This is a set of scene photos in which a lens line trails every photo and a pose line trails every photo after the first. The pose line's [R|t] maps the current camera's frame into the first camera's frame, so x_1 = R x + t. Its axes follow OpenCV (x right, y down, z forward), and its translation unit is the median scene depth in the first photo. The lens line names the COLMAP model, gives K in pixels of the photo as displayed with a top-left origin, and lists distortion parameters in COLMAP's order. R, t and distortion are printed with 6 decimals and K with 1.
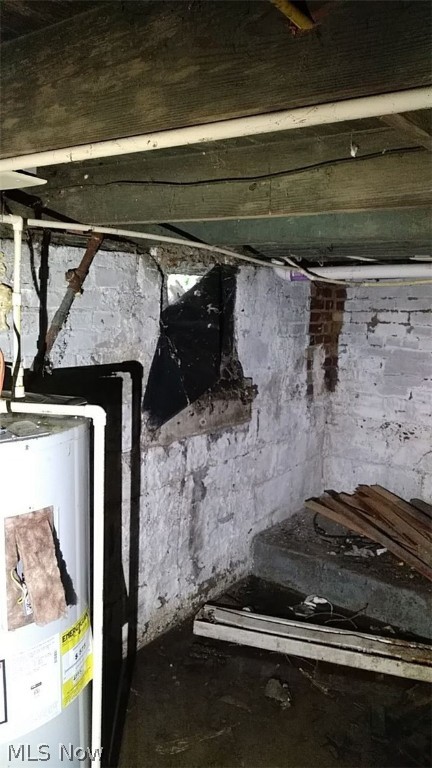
lens RADIAL K [[595.4, 0, 214.6], [0, 595.4, 387.5], [0, 0, 1]] dist [0.100854, -0.256100]
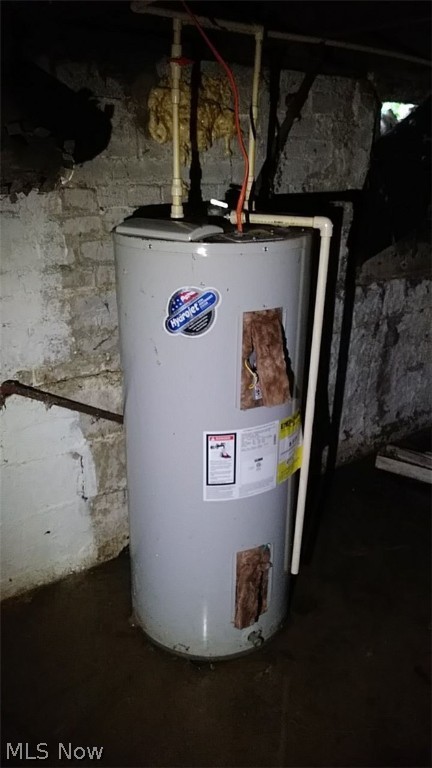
lens RADIAL K [[595.4, 0, 214.6], [0, 595.4, 387.5], [0, 0, 1]] dist [0.100854, -0.256100]
pose [[0.959599, 0.087912, -0.267286, -0.038941], [-0.028556, 0.975460, 0.218318, 0.050528], [0.279919, -0.201865, 0.938560, -0.054533]]
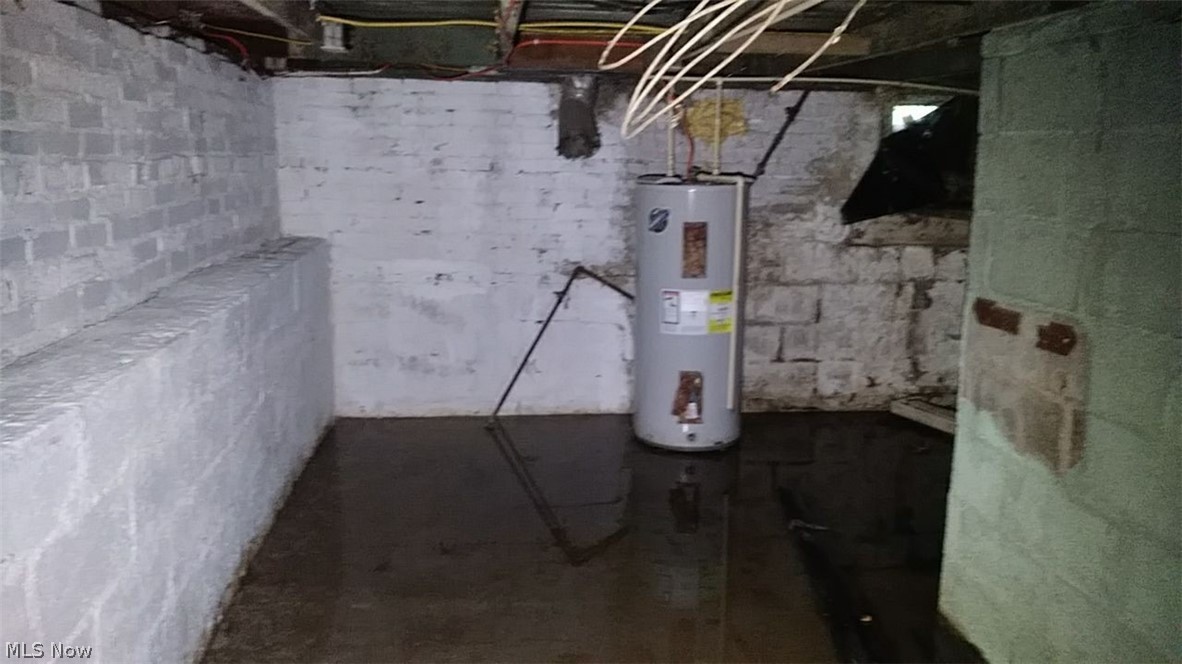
lens RADIAL K [[831.9, 0, 591.0], [0, 831.9, 332.0], [0, 0, 1]] dist [-0.002799, -0.003401]
pose [[0.697520, 0.134349, -0.703858, 0.732976], [-0.099293, 0.990912, 0.090741, 0.171583], [0.709652, 0.006594, 0.704521, -0.625164]]
